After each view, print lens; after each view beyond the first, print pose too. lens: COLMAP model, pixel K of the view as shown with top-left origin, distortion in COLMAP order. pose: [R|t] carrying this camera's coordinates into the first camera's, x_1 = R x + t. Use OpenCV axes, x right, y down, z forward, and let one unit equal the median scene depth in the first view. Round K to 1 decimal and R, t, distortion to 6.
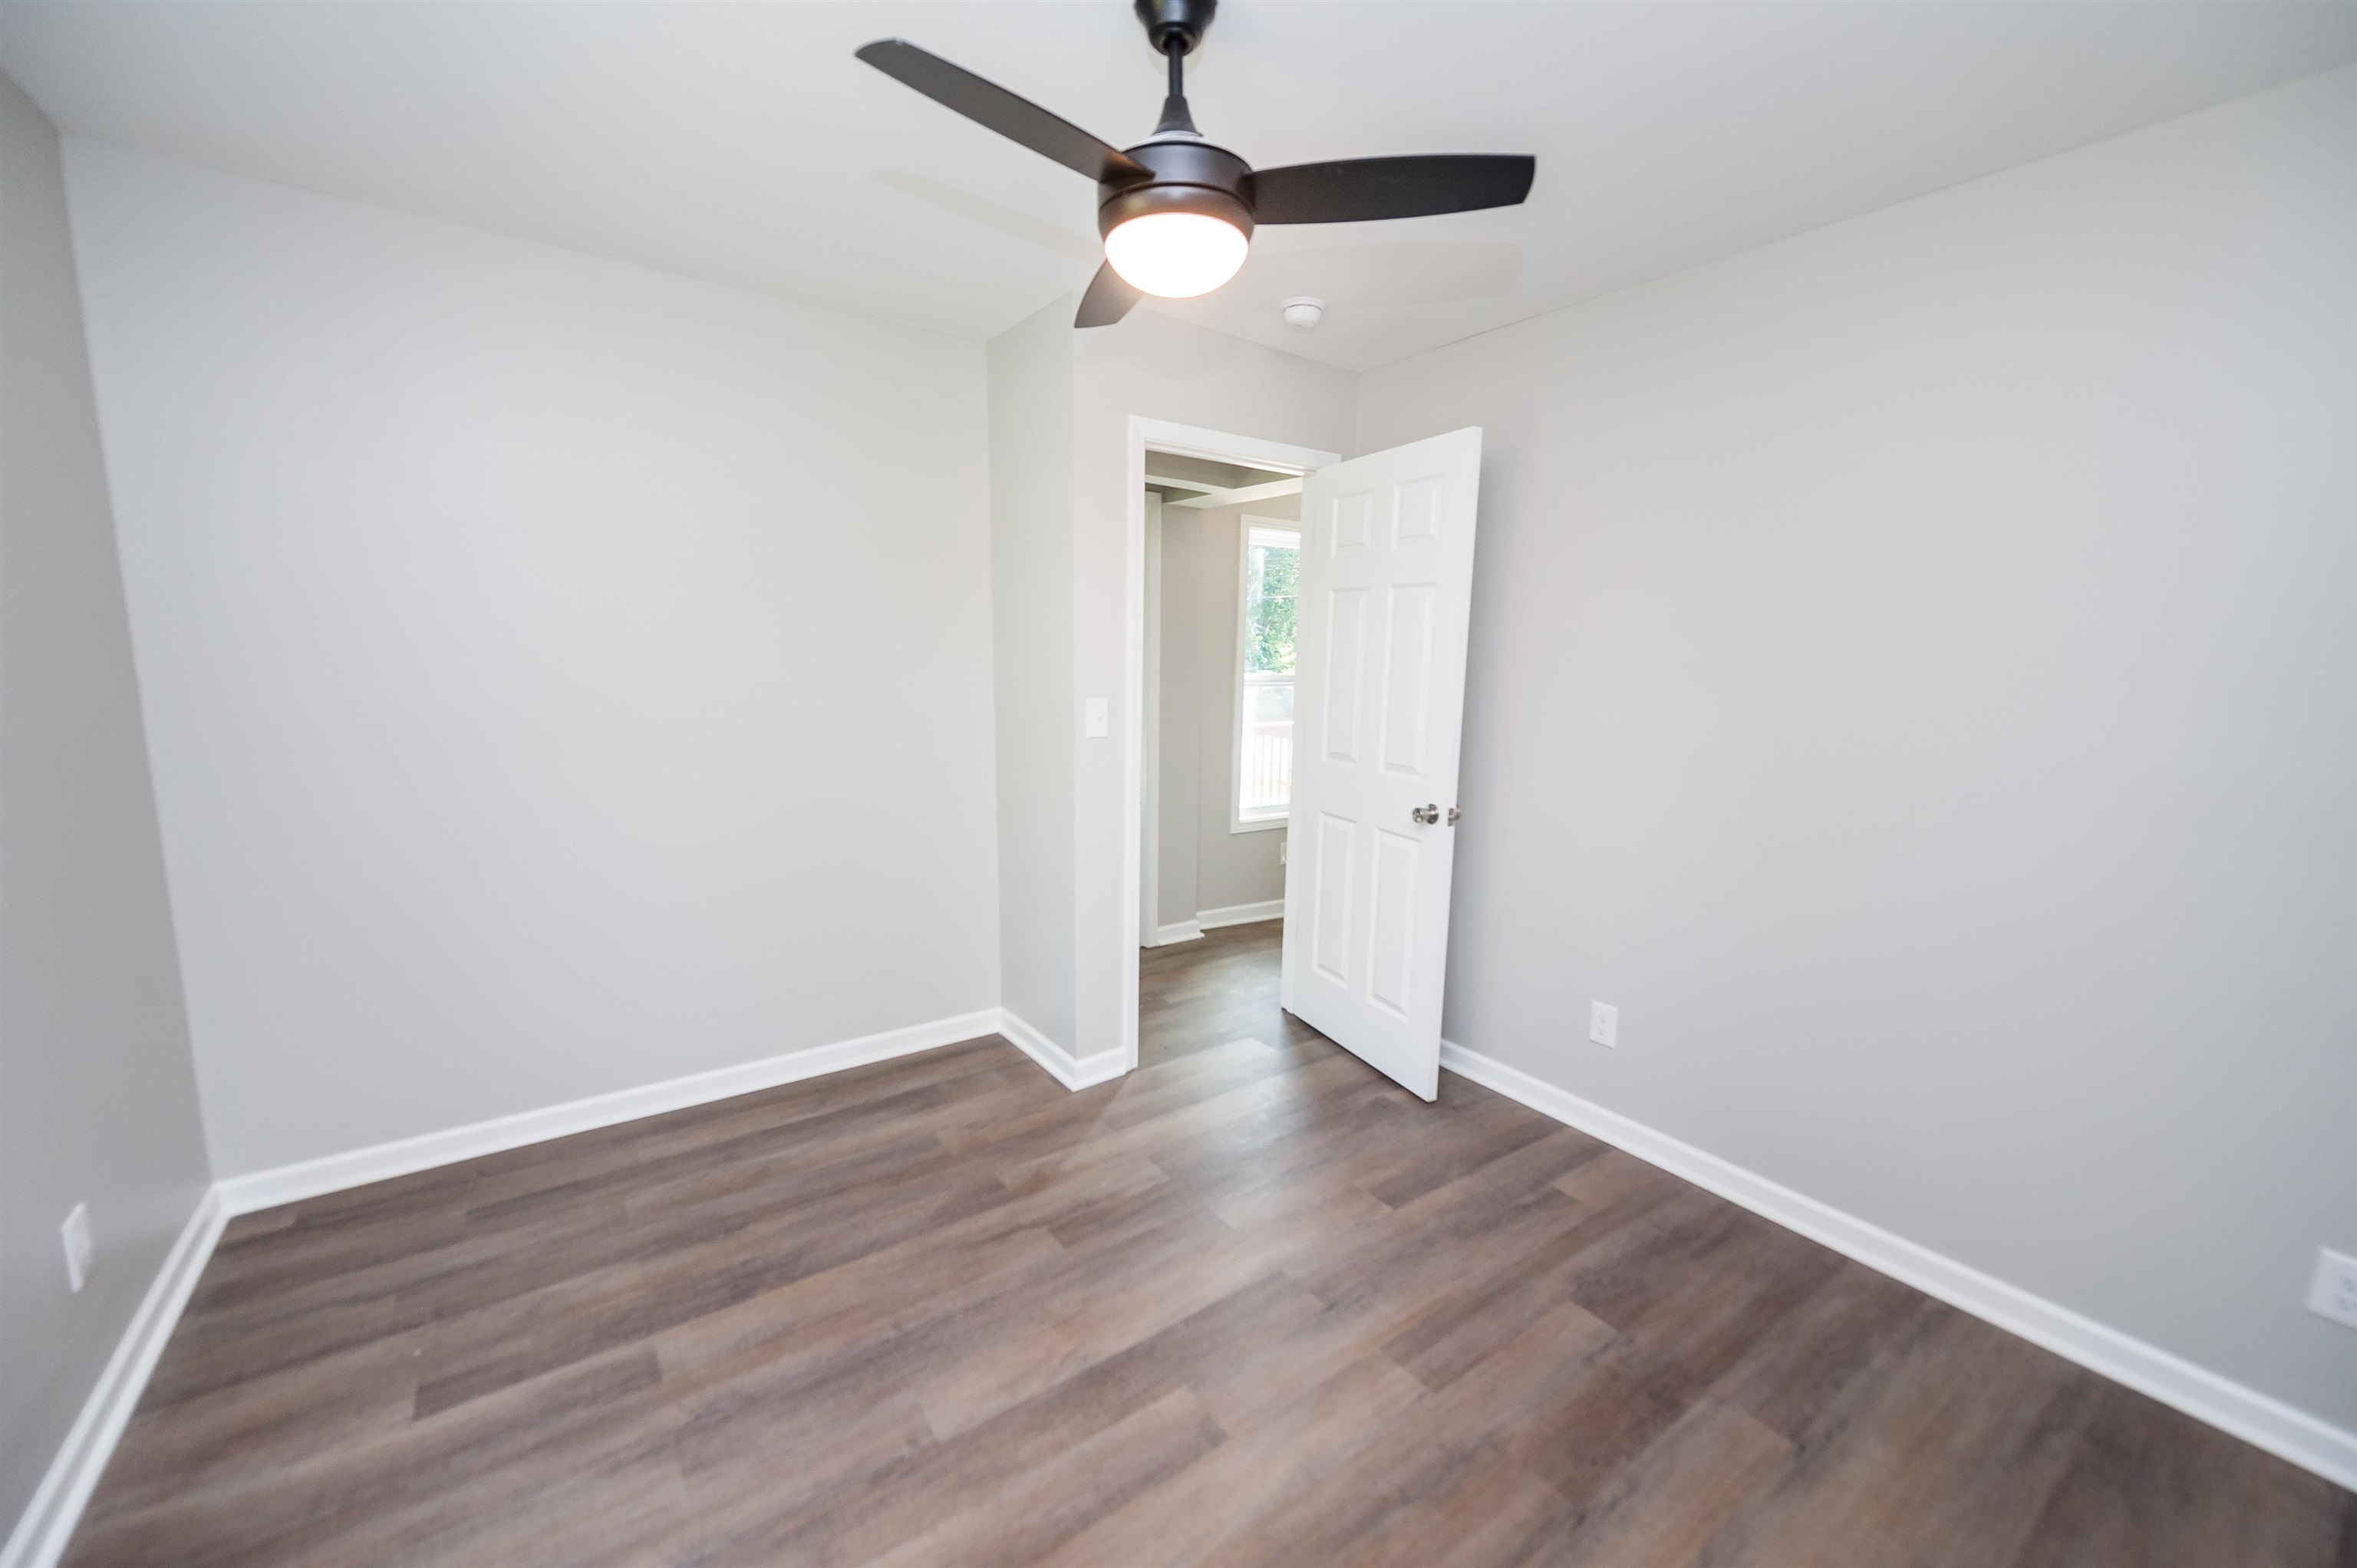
lens RADIAL K [[930.5, 0, 1183.3], [0, 930.5, 791.6], [0, 0, 1]] dist [0.016168, -0.008375]
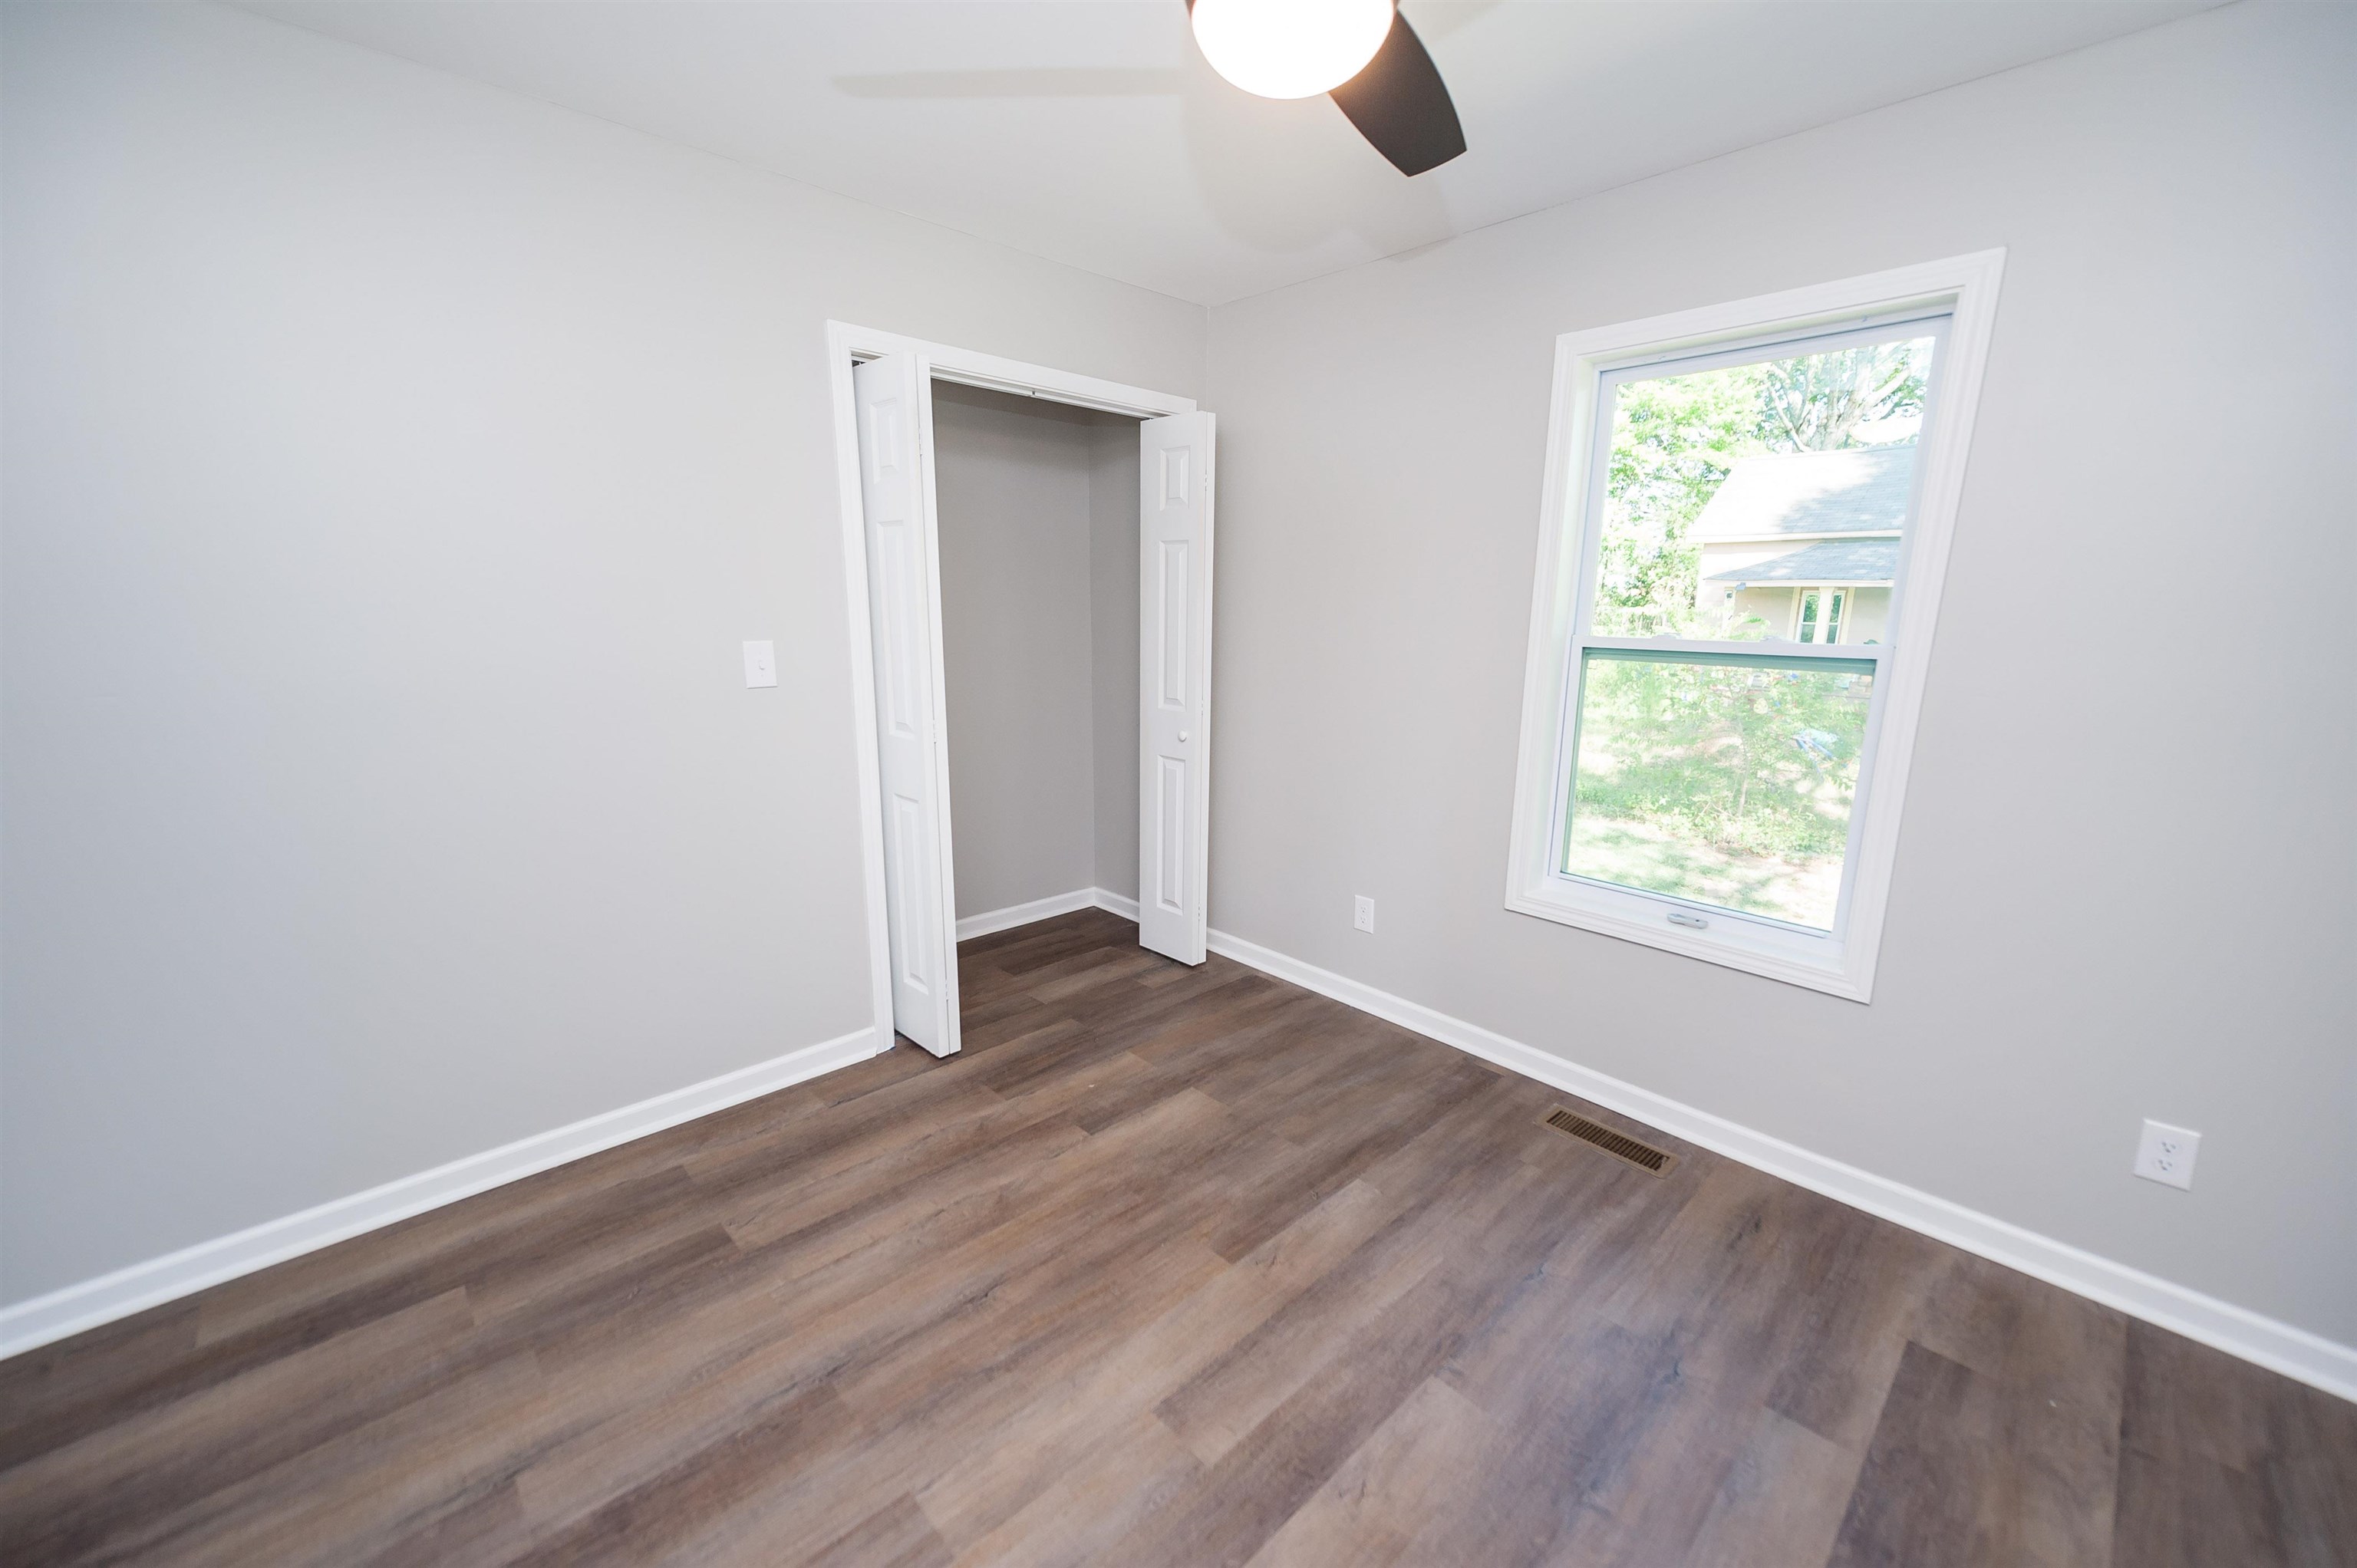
lens RADIAL K [[930.5, 0, 1183.3], [0, 930.5, 791.6], [0, 0, 1]] dist [0.016168, -0.008375]
pose [[-0.989812, -0.003189, -0.142347, 0.159526], [-0.052260, 0.938110, 0.342372, -0.247092], [0.132446, 0.346323, -0.928719, 1.696565]]
